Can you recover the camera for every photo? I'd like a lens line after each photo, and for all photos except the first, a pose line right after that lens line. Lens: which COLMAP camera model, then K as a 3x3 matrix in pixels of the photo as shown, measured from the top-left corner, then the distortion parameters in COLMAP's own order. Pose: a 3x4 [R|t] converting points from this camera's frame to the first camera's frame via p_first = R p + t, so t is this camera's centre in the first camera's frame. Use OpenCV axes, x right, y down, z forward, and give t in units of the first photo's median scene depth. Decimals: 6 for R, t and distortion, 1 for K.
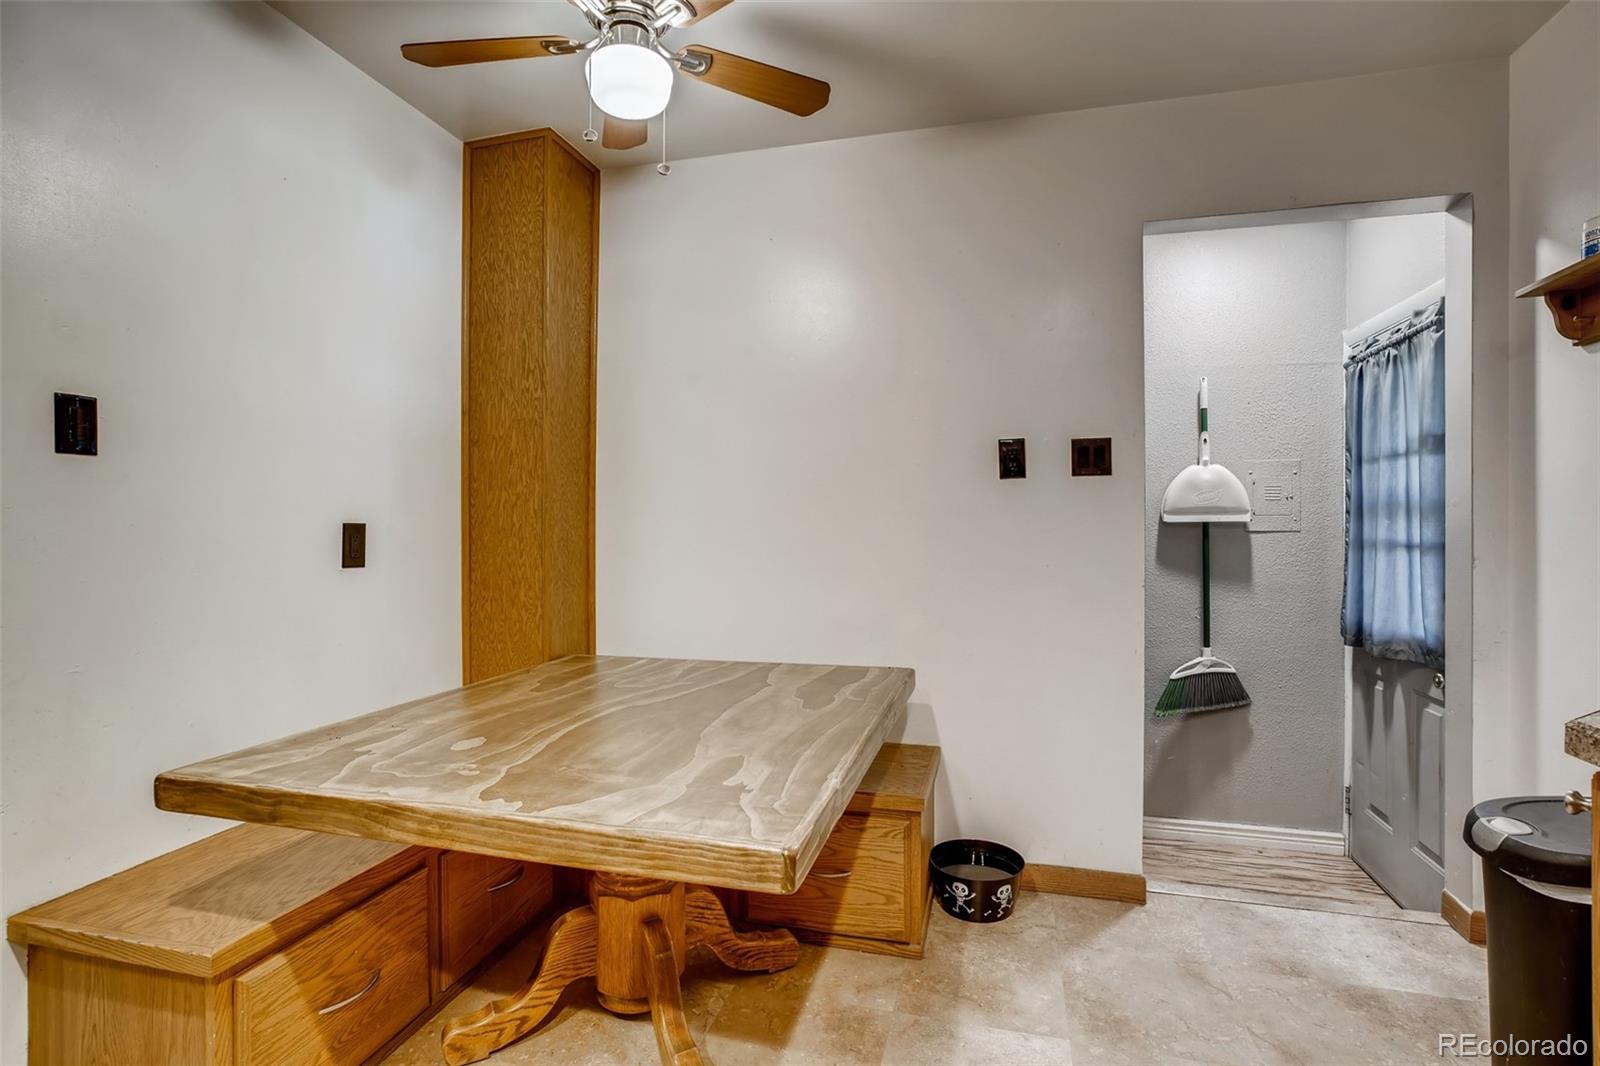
lens RADIAL K [[782.8, 0, 798.0], [0, 782.8, 522.3], [0, 0, 1]] dist [-0.038071, 0.018935]
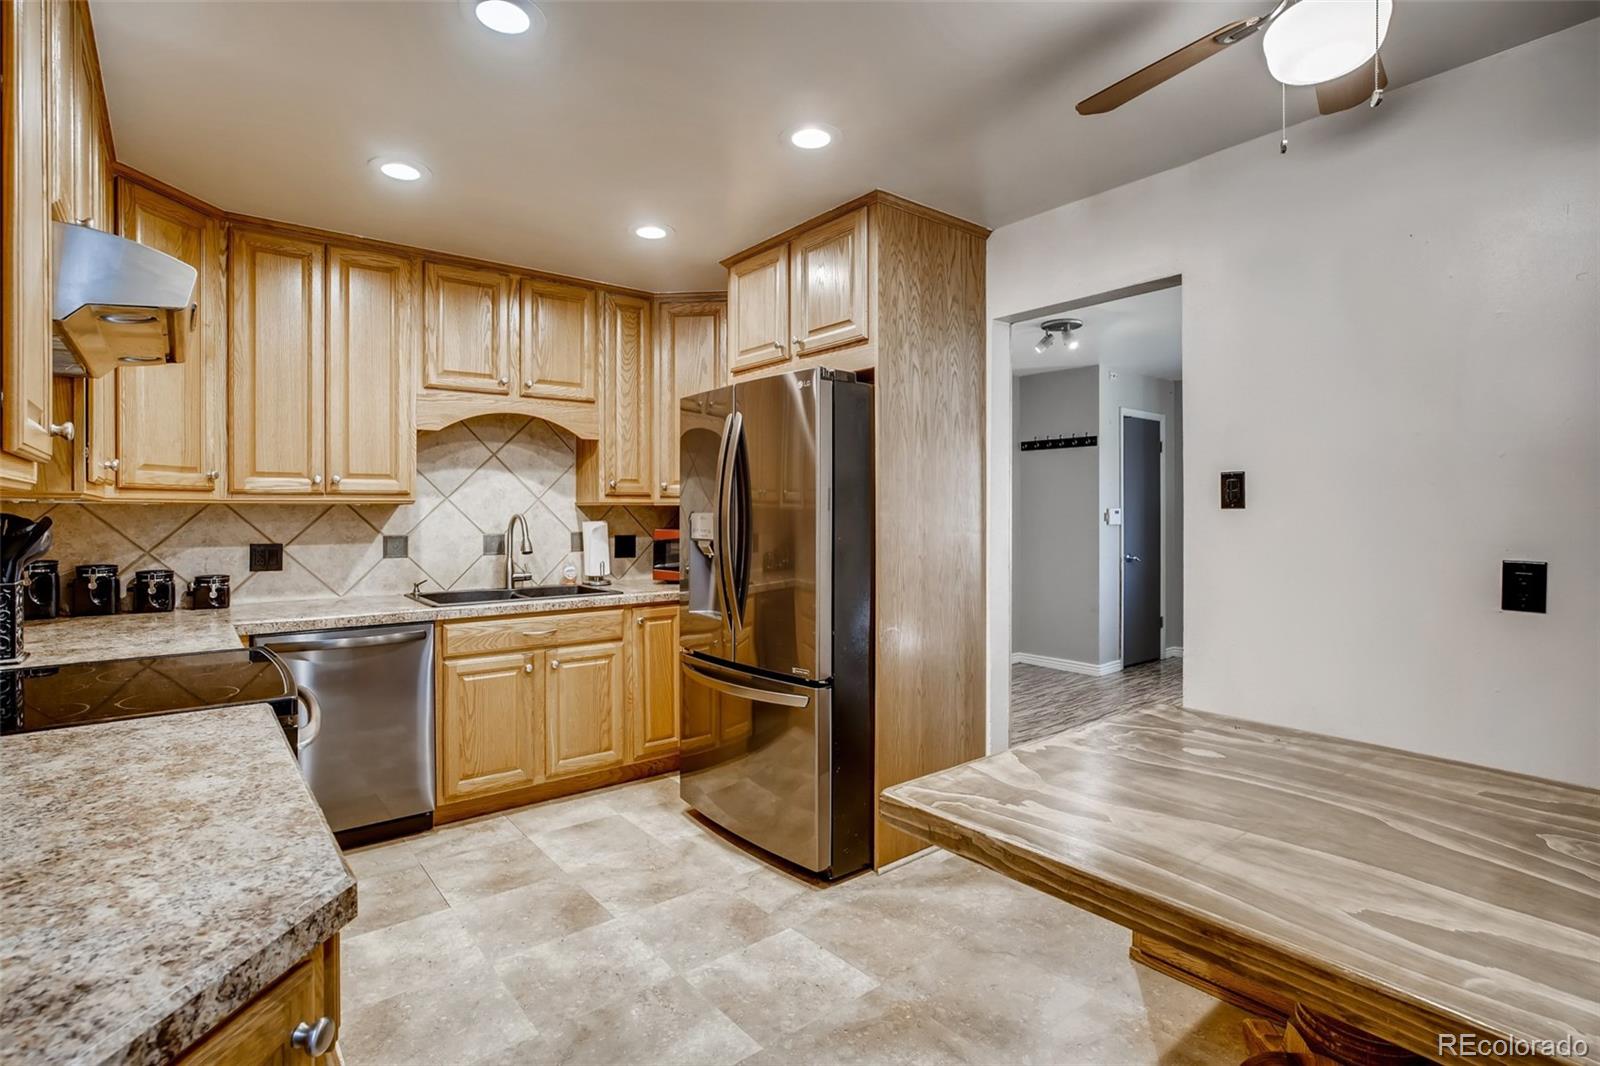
lens RADIAL K [[782.8, 0, 807.3], [0, 782.8, 526.1], [0, 0, 1]] dist [-0.038071, 0.018935]
pose [[-0.574698, 0.014237, -0.818242, 0.596206], [0.000369, 0.999853, 0.017138, -0.053247], [0.818366, 0.009547, -0.574618, 0.801804]]
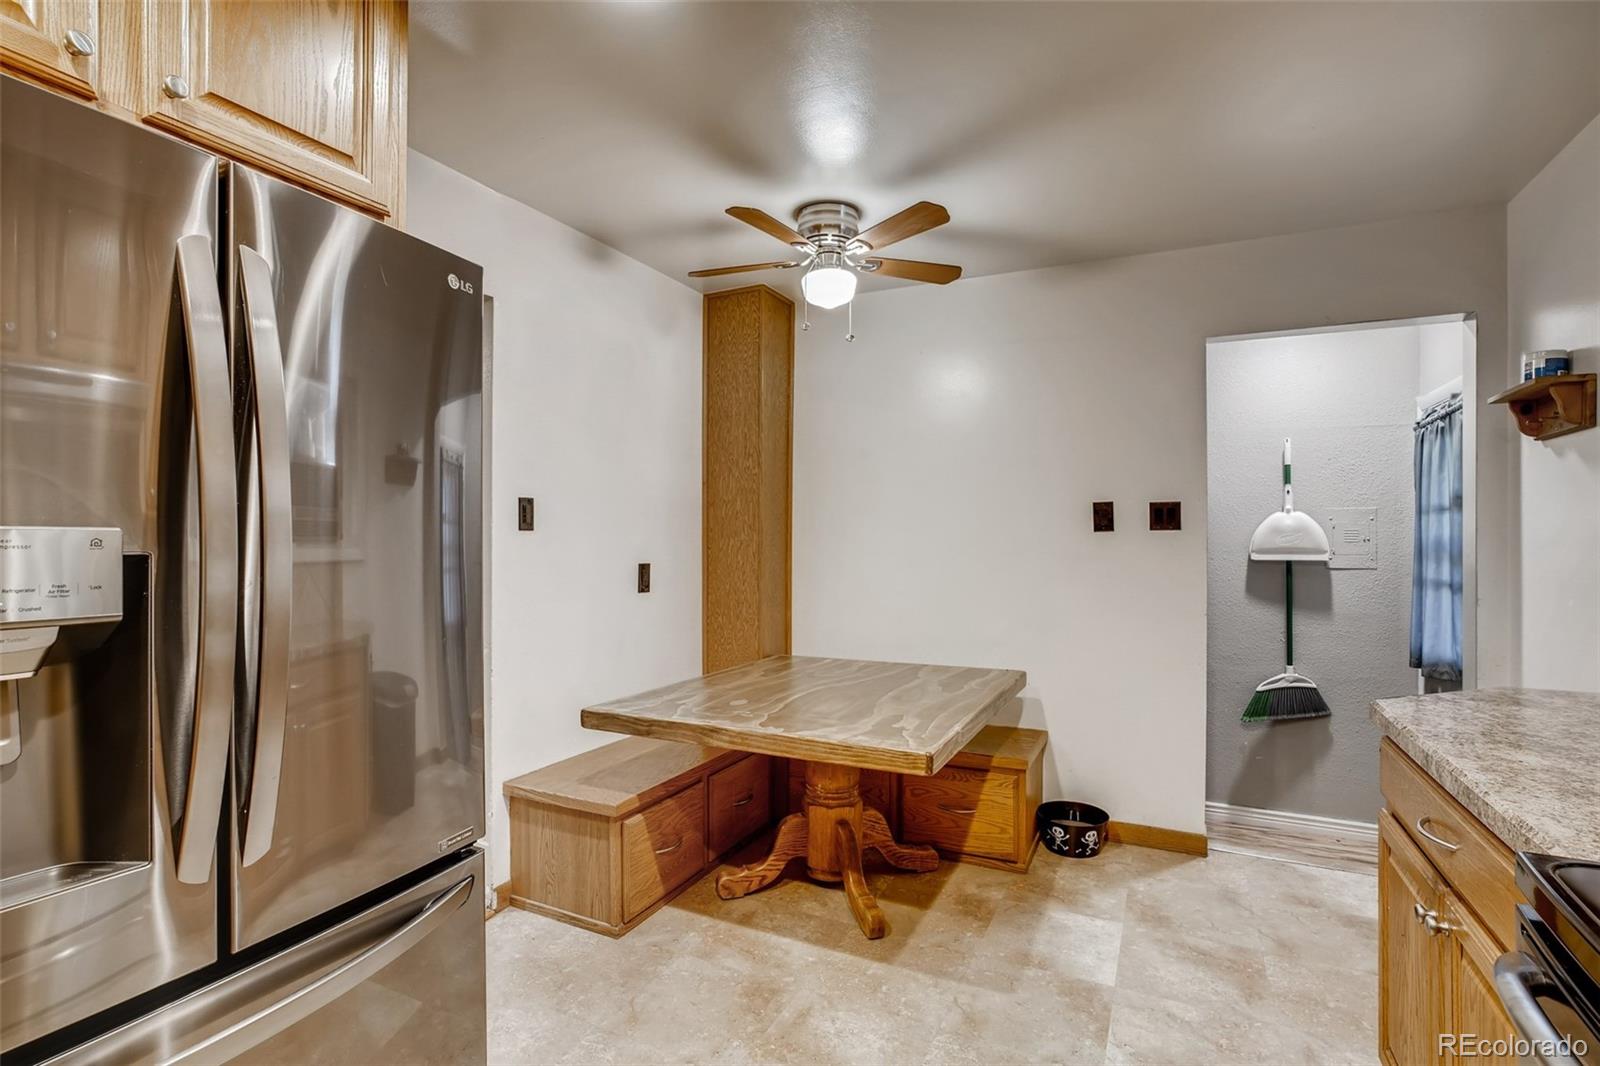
lens RADIAL K [[782.8, 0, 806.0], [0, 782.8, 539.5], [0, 0, 1]] dist [-0.038071, 0.018935]
pose [[0.983718, 0.003415, -0.179684, 0.015497], [-0.002683, 0.999987, 0.004317, -0.050897], [0.179697, -0.003765, 0.983715, -0.432512]]
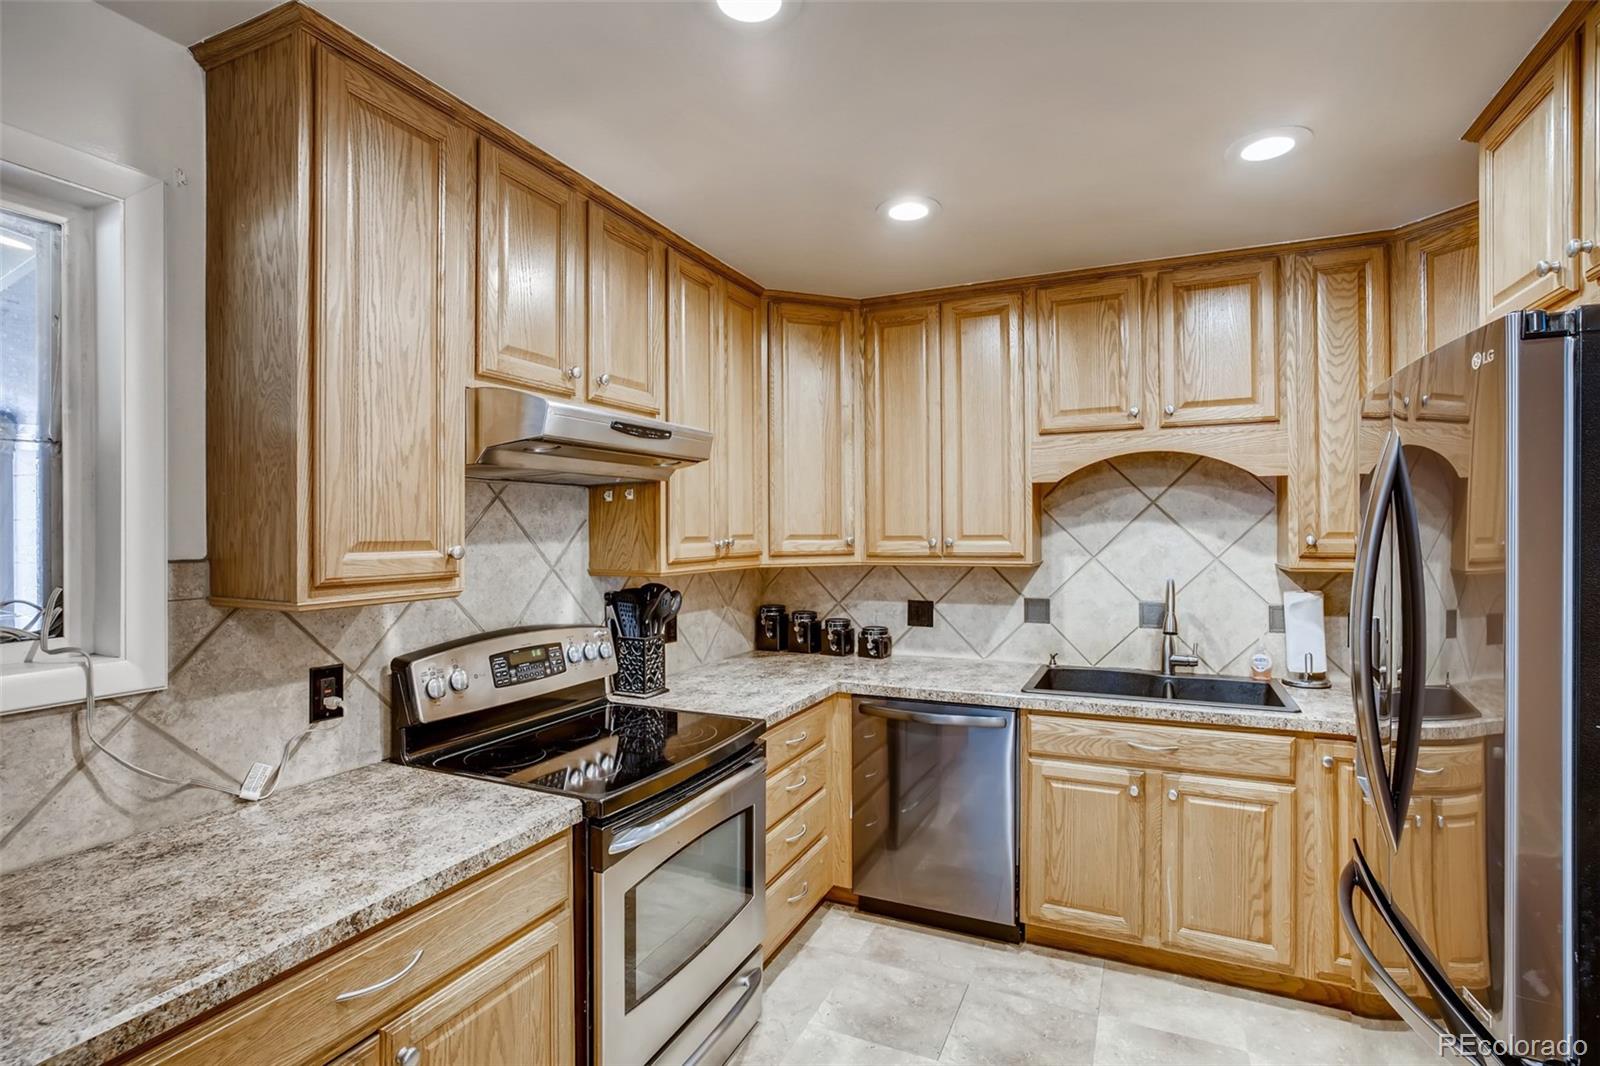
lens RADIAL K [[782.8, 0, 796.5], [0, 782.8, 536.6], [0, 0, 1]] dist [-0.038071, 0.018935]
pose [[-0.986383, 0.002944, 0.164440, 0.002909], [0.004674, 0.999938, 0.010133, -0.135307], [-0.164400, 0.010763, -0.986335, 0.698710]]
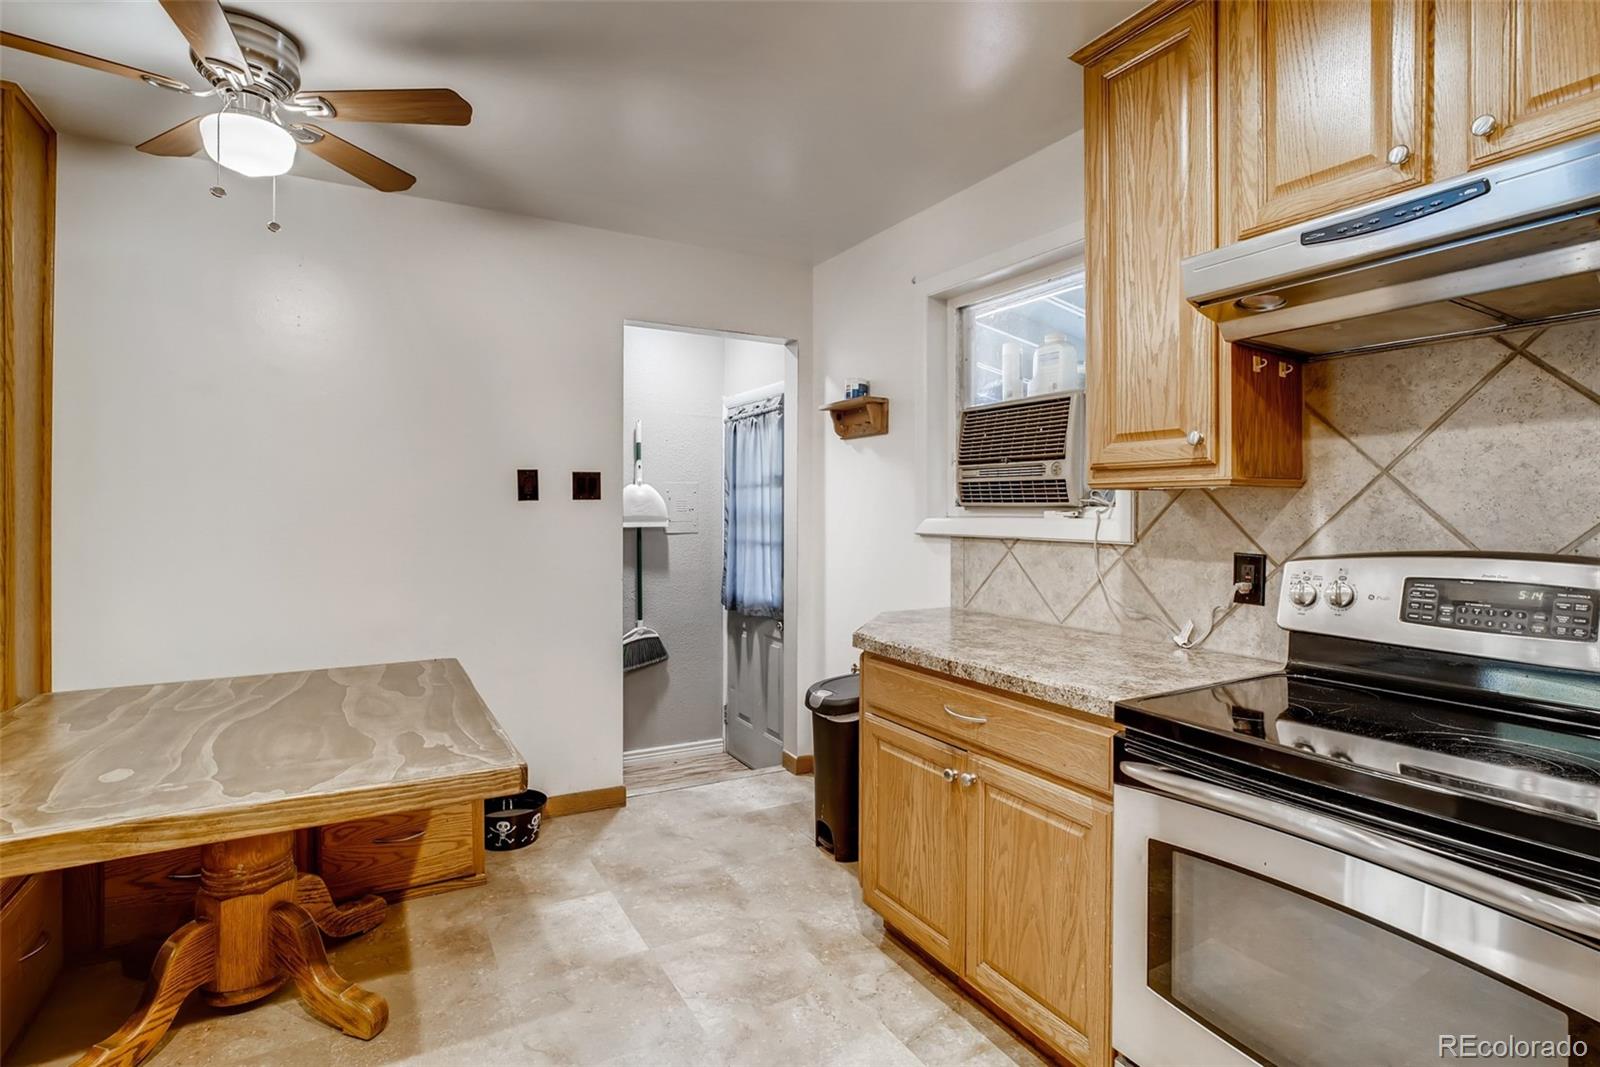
lens RADIAL K [[782.8, 0, 806.8], [0, 782.8, 518.9], [0, 0, 1]] dist [-0.038071, 0.018935]
pose [[0.707157, -0.006010, 0.707031, -0.332764], [-0.002395, 0.999938, 0.010896, -0.045049], [-0.707053, -0.009399, 0.707099, -0.242132]]
